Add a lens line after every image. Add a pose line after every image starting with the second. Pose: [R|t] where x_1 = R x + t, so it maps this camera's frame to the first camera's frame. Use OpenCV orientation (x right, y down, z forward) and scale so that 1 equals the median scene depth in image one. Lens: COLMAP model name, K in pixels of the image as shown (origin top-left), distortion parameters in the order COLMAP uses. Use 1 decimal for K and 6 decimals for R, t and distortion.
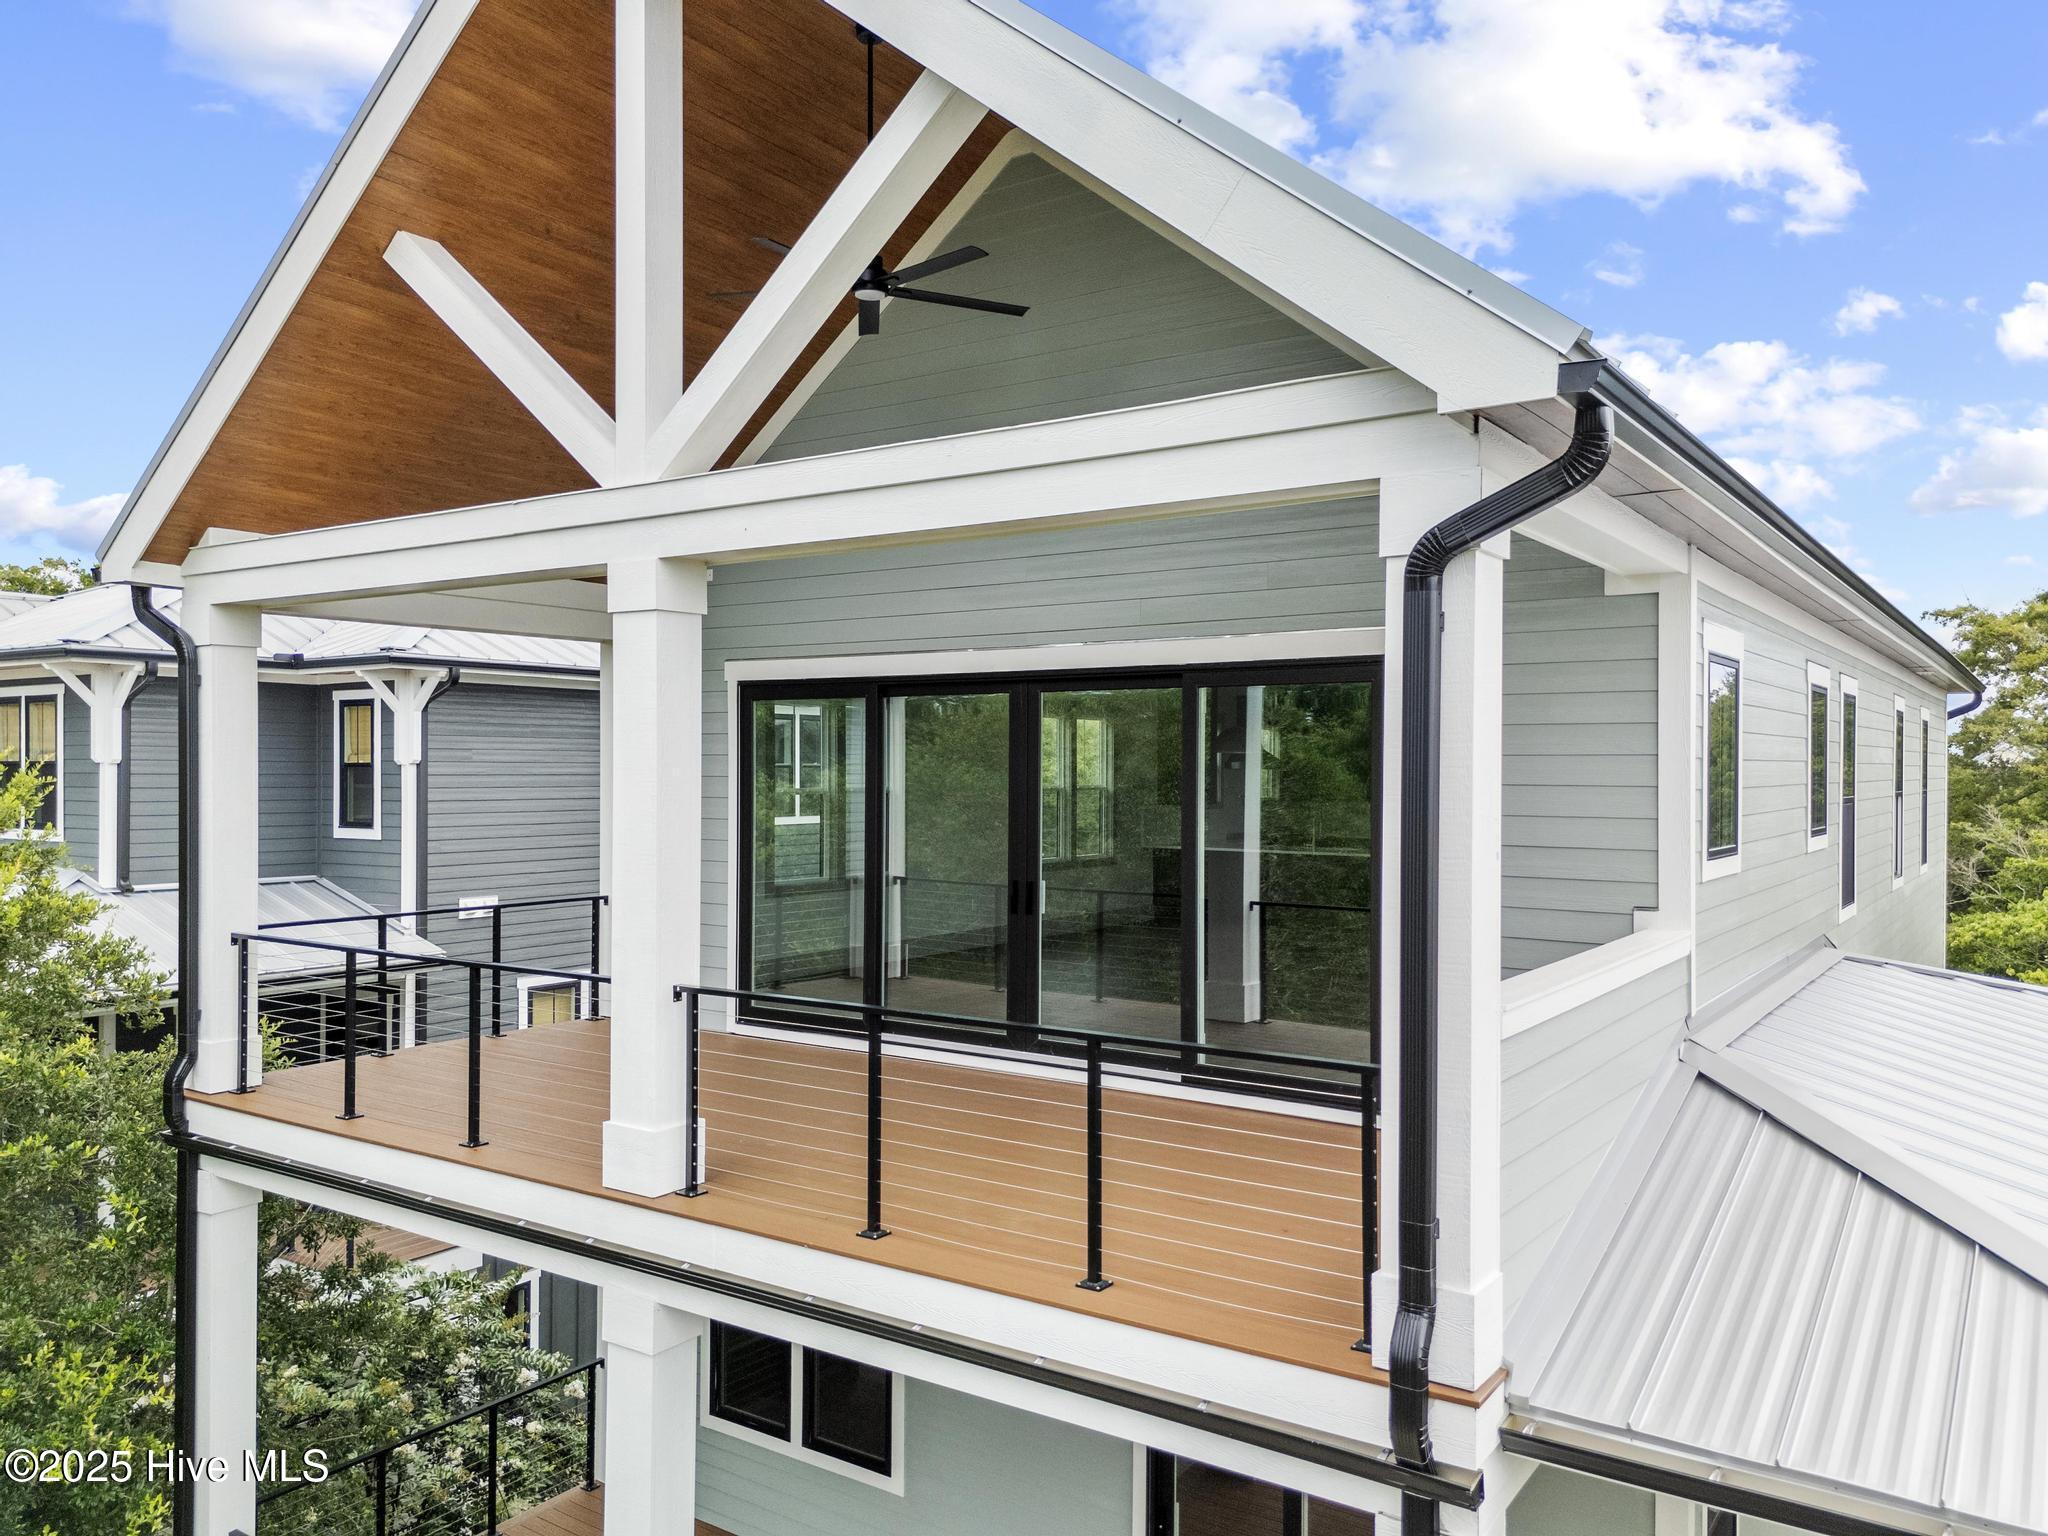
lens RADIAL K [[1507.3, 0, 1024.4], [0, 1507.3, 779.9], [0, 0, 1]] dist [0.068653, -0.048726]
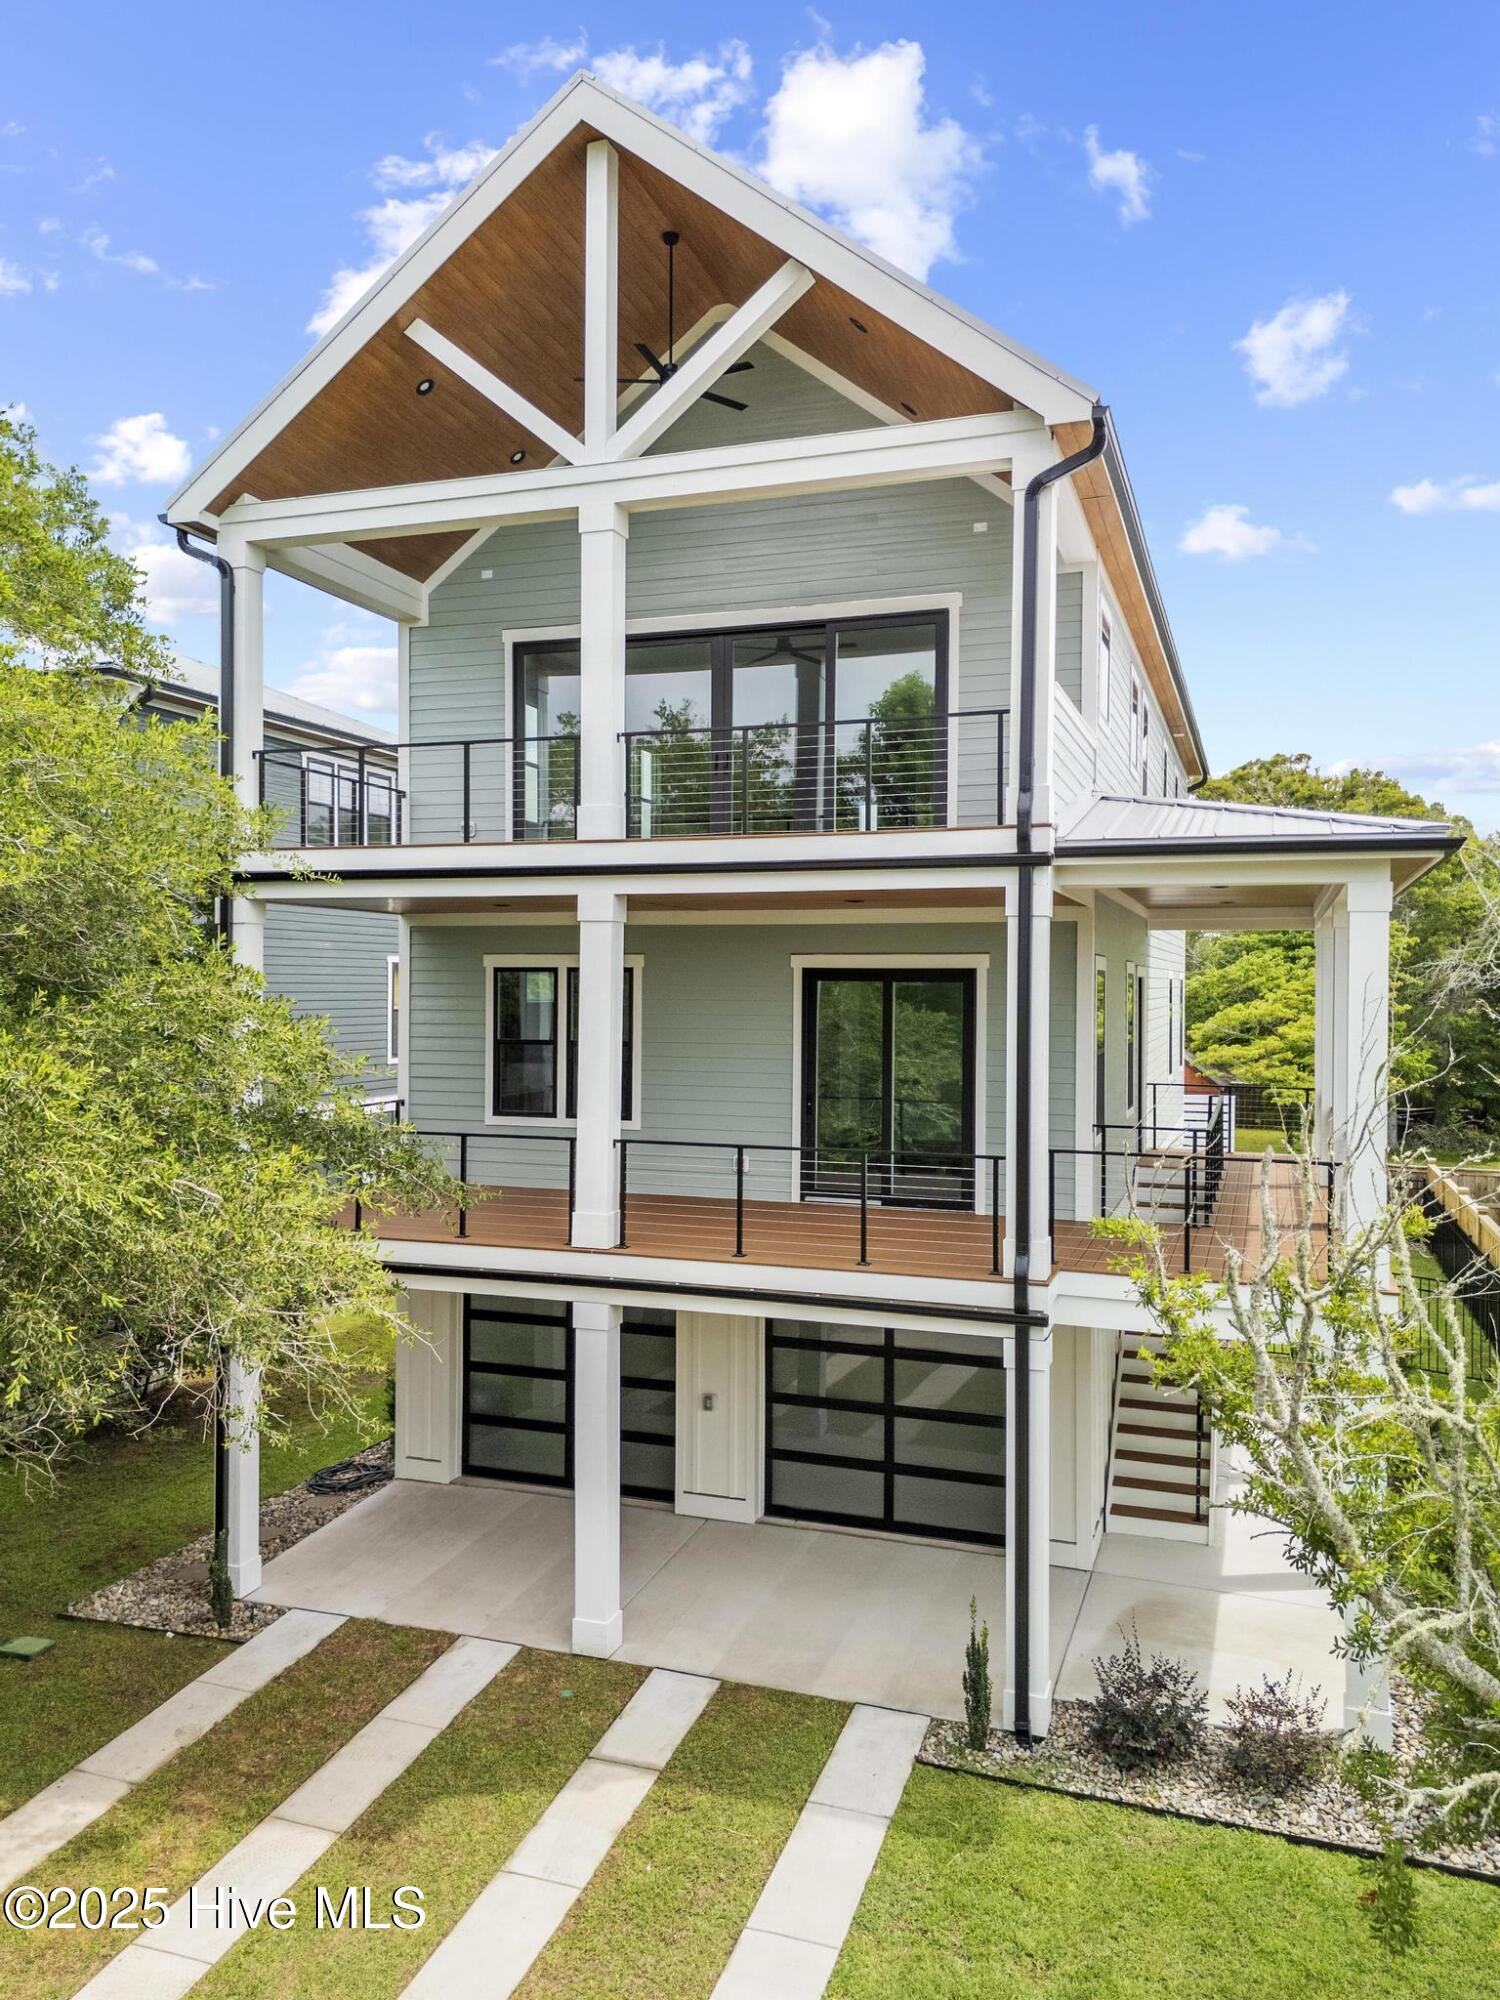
lens RADIAL K [[1472.0, 0, 750.0], [0, 1472.0, 1000.0], [0, 0, 1]] dist [0.068653, -0.048726]
pose [[0.965048, 0.001129, 0.262070, -0.453547], [-0.002408, 0.999987, 0.004560, 0.376608], [-0.262062, -0.005032, 0.965038, -0.680476]]
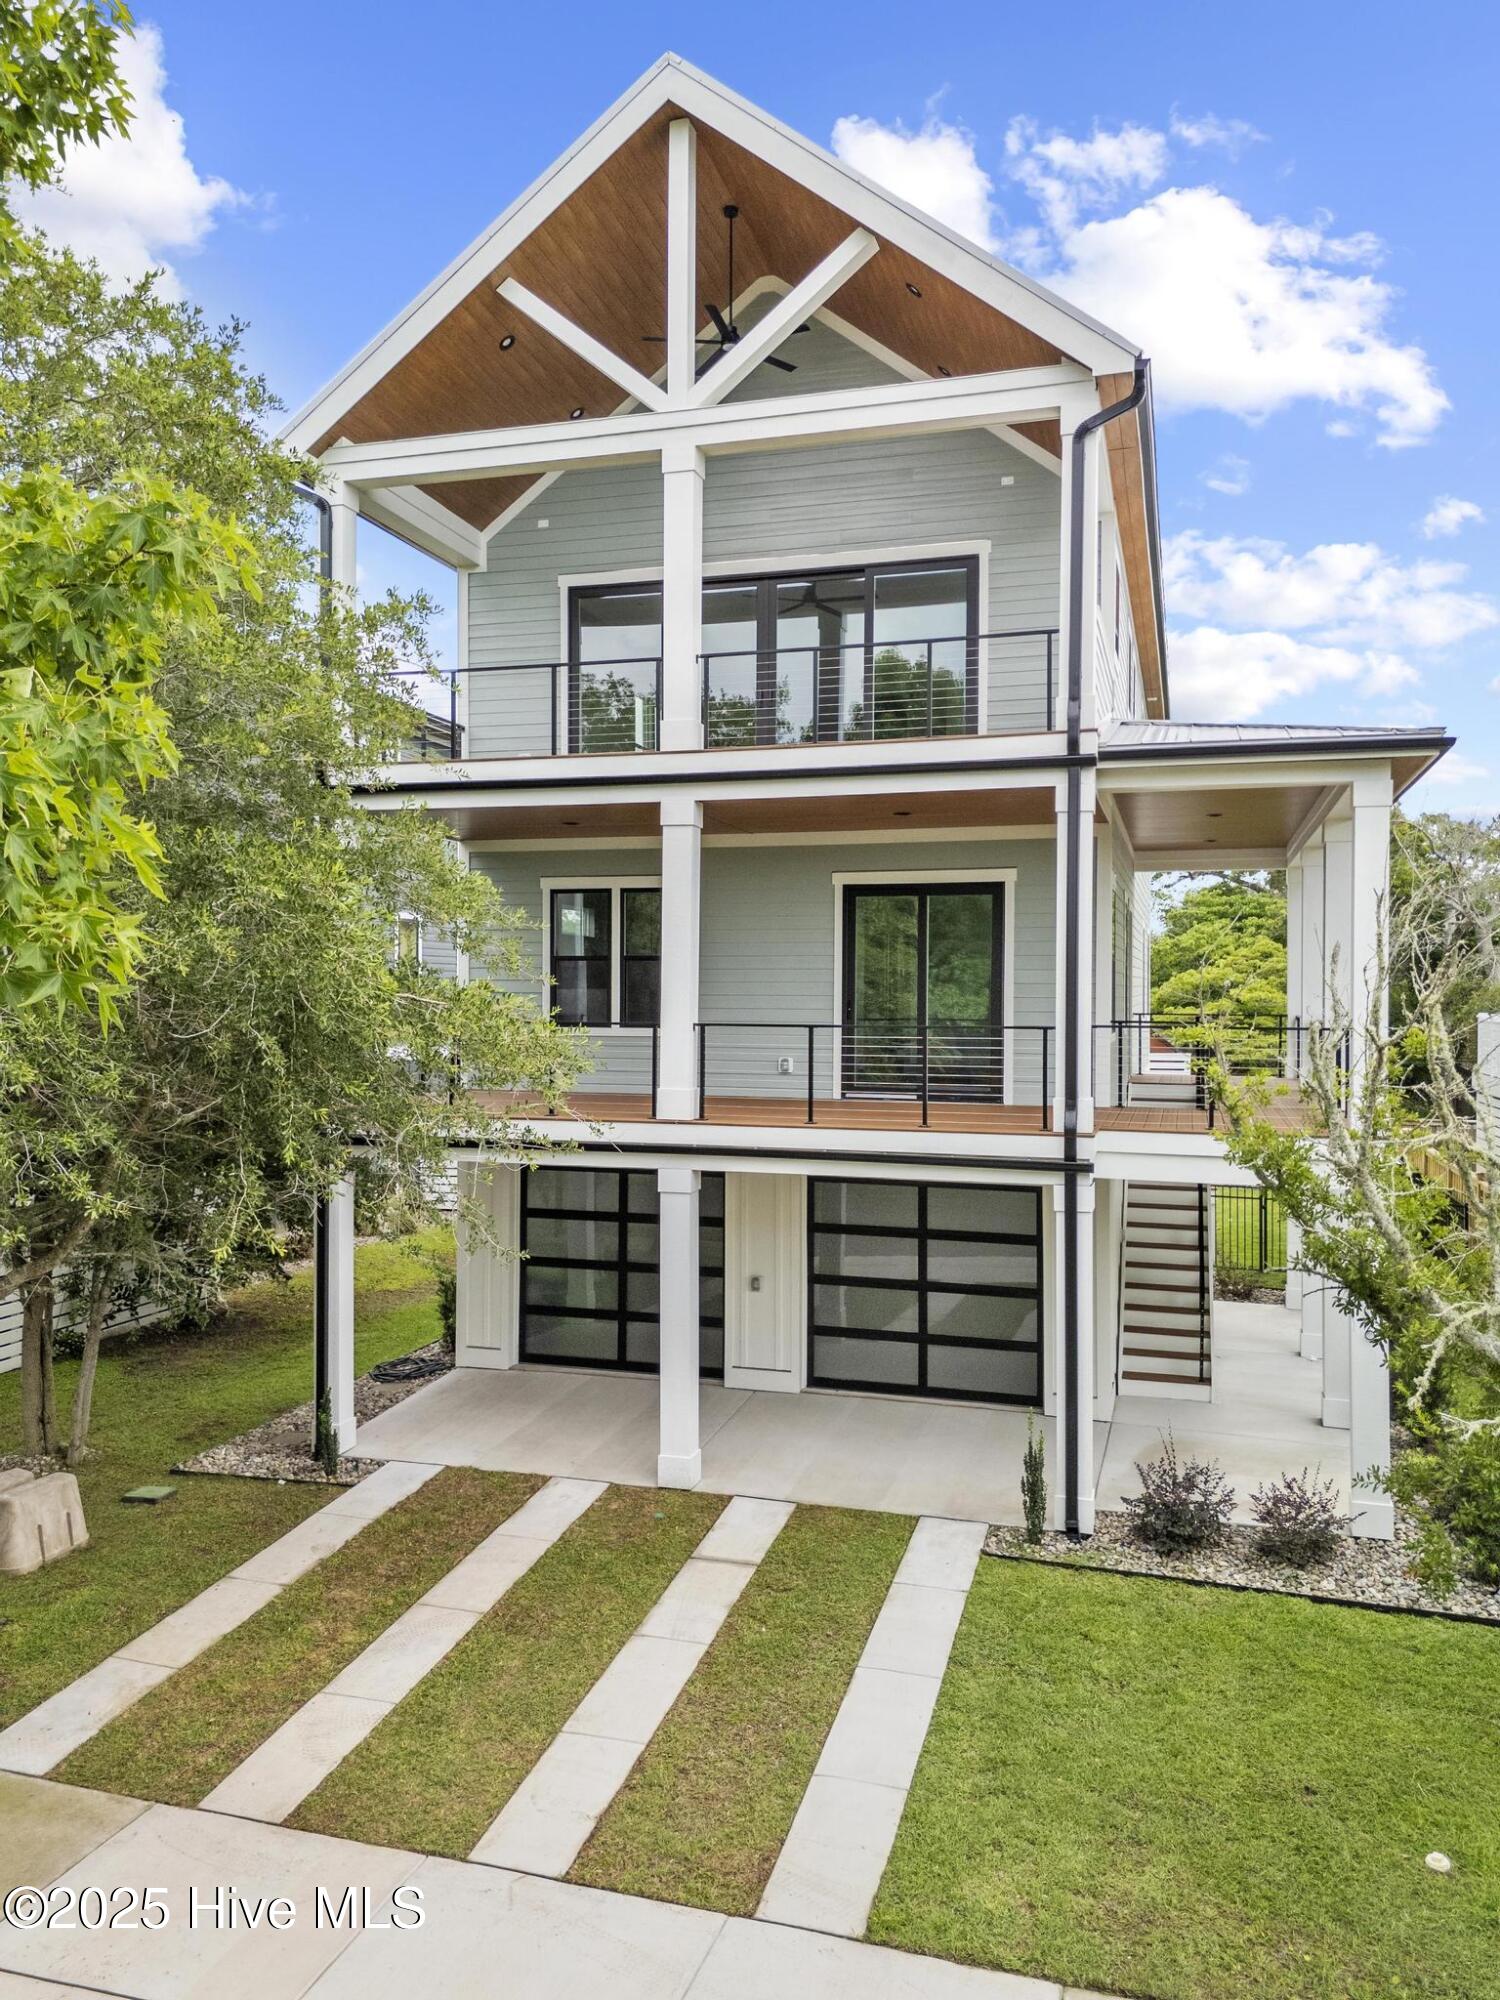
lens RADIAL K [[1472.0, 0, 750.0], [0, 1472.0, 1000.0], [0, 0, 1]] dist [0.068653, -0.048726]
pose [[0.950722, 0.000868, 0.310043, -0.649413], [-0.000715, 1.000000, -0.000608, 0.502042], [-0.310044, 0.000356, 0.950722, -0.793110]]
